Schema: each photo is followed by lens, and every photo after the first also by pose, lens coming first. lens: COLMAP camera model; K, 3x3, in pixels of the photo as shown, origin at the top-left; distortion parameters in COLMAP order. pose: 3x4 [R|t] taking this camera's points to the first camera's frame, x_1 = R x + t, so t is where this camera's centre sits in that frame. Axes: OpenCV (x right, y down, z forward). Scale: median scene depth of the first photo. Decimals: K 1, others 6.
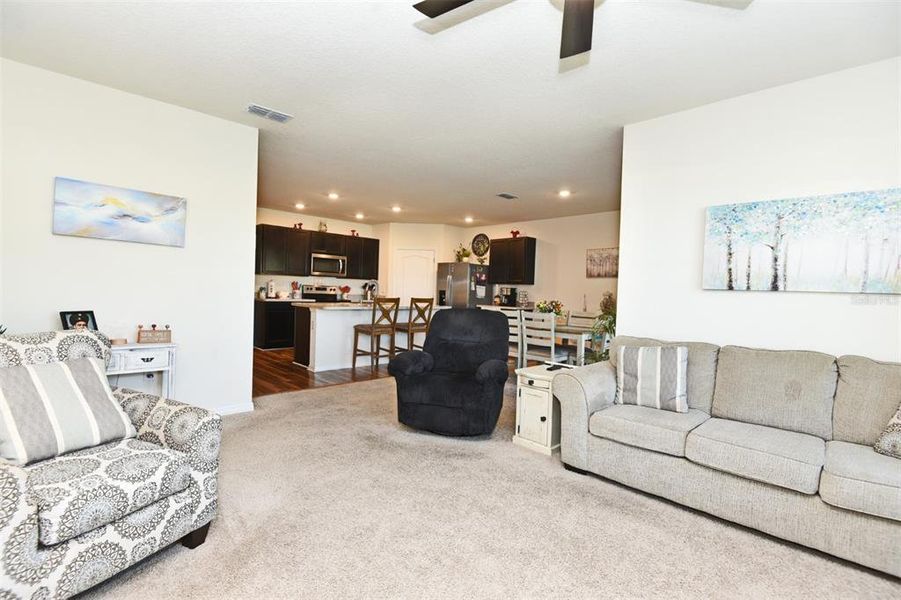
lens RADIAL K [[411.1, 0, 450.9], [0, 411.1, 296.7], [0, 0, 1]] dist [0.001278, -0.012724]
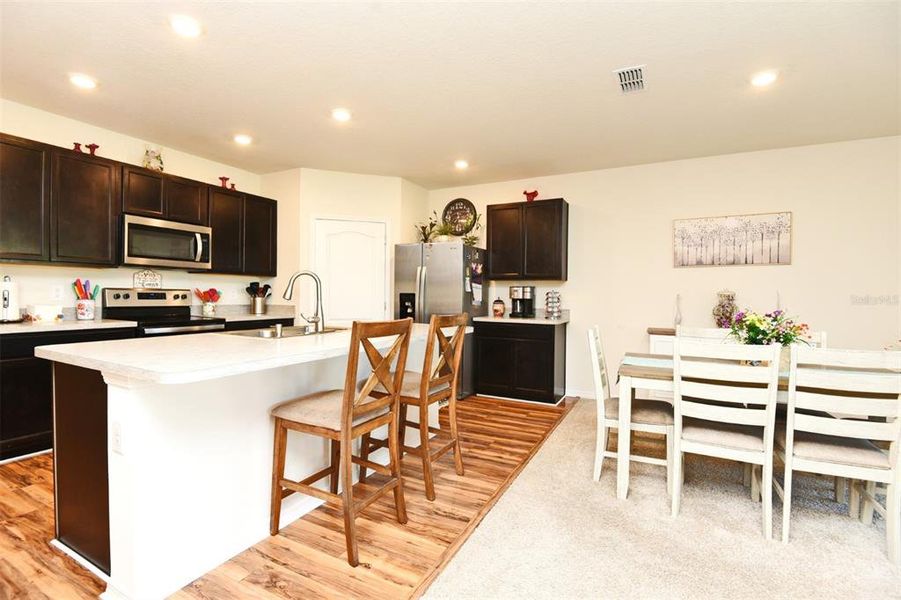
lens RADIAL K [[412.9, 0, 450.5], [0, 412.9, 300.0], [0, 0, 1]] dist [-0.001109, -0.013046]
pose [[0.949856, -0.026445, 0.311568, -0.142612], [0.024390, 0.999647, 0.010490, -0.011020], [-0.311735, -0.002365, 0.950166, 0.460074]]
